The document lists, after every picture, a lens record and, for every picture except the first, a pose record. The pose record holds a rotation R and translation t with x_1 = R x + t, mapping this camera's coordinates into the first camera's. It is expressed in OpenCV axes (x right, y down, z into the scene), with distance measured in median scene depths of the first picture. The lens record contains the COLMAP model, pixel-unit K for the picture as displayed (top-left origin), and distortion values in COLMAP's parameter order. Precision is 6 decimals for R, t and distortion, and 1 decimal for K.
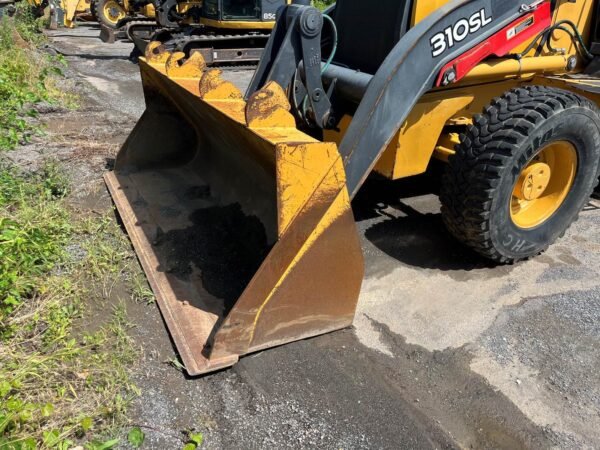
lens RADIAL K [[458.3, 0, 299.8], [0, 458.3, 228.0], [0, 0, 1]] dist [0.062073, -0.085034]
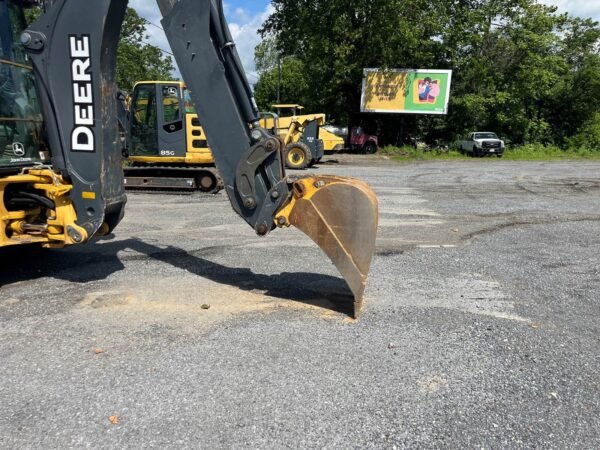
lens RADIAL K [[458.3, 0, 300.9], [0, 458.3, 227.8], [0, 0, 1]] dist [0.062073, -0.085034]
pose [[0.808710, 0.091413, -0.581060, 3.239578], [-0.252706, 0.946033, -0.202882, -0.423858], [0.531156, 0.310911, 0.788167, 1.076265]]
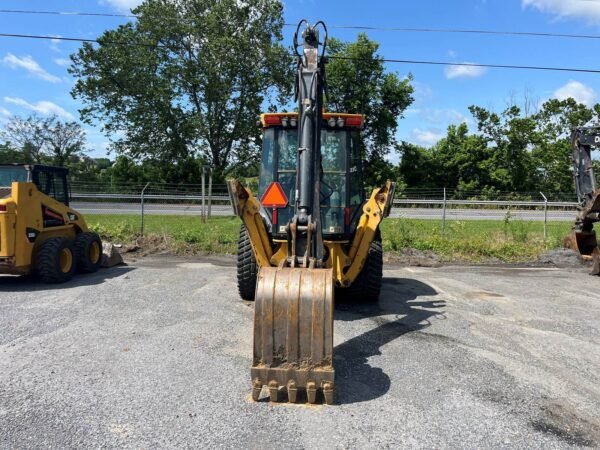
lens RADIAL K [[458.3, 0, 299.8], [0, 458.3, 218.6], [0, 0, 1]] dist [0.062073, -0.085034]
pose [[-0.483944, -0.004526, -0.875087, 3.773879], [-0.425045, 0.875323, 0.230533, -1.381044], [0.764941, 0.483517, -0.425531, 2.818410]]
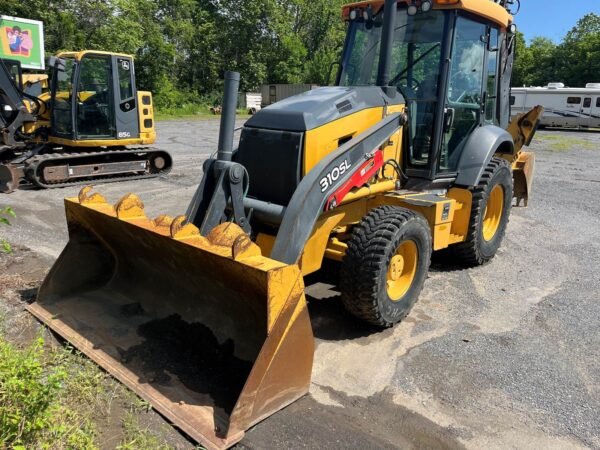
lens RADIAL K [[458.3, 0, 301.6], [0, 458.3, 227.9], [0, 0, 1]] dist [0.062073, -0.085034]
pose [[0.930089, -0.091814, 0.355676, -0.295131], [0.156925, 0.974771, -0.158730, -0.039390], [-0.332129, 0.203447, 0.921032, -0.288618]]
